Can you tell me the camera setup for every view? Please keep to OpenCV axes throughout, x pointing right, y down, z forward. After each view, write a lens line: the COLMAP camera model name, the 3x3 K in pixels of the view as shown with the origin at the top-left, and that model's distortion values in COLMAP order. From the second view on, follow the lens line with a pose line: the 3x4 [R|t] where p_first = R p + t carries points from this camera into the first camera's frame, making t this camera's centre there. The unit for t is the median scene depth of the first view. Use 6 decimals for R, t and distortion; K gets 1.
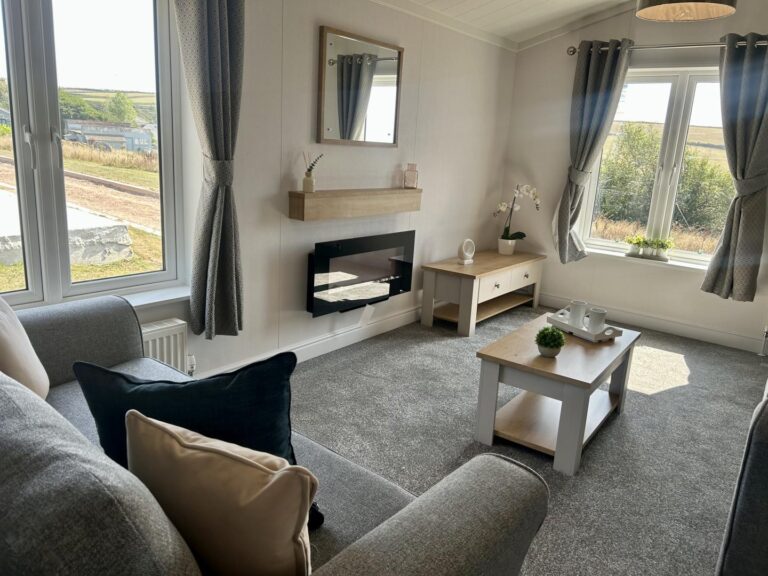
lens RADIAL K [[581.1, 0, 384.0], [0, 581.1, 288.0], [0, 0, 1]] dist [0.048348, -0.048450]
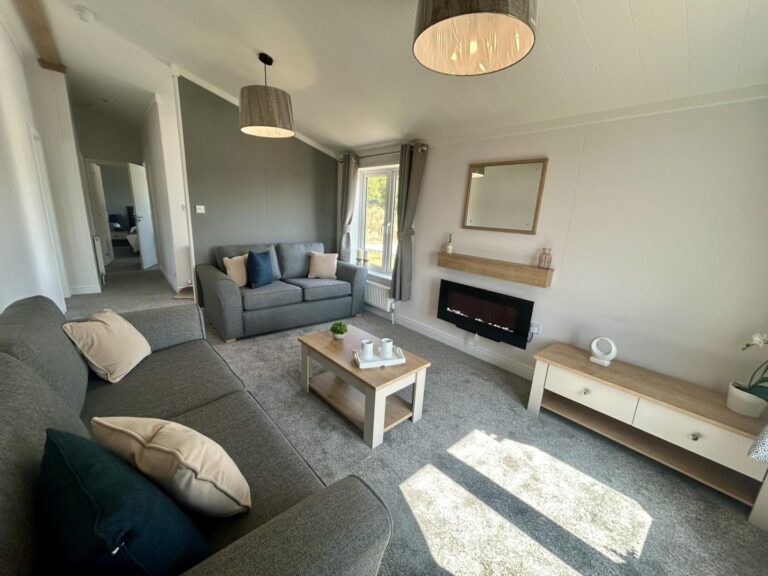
lens RADIAL K [[311.7, 0, 384.0], [0, 311.7, 288.0], [0, 0, 1]] dist [-0.000825, 0.000150]
pose [[-0.182207, 0.166870, -0.968997, 0.741960], [-0.302674, 0.928122, 0.216745, -0.174888], [0.935515, 0.332783, -0.118603, 0.790437]]
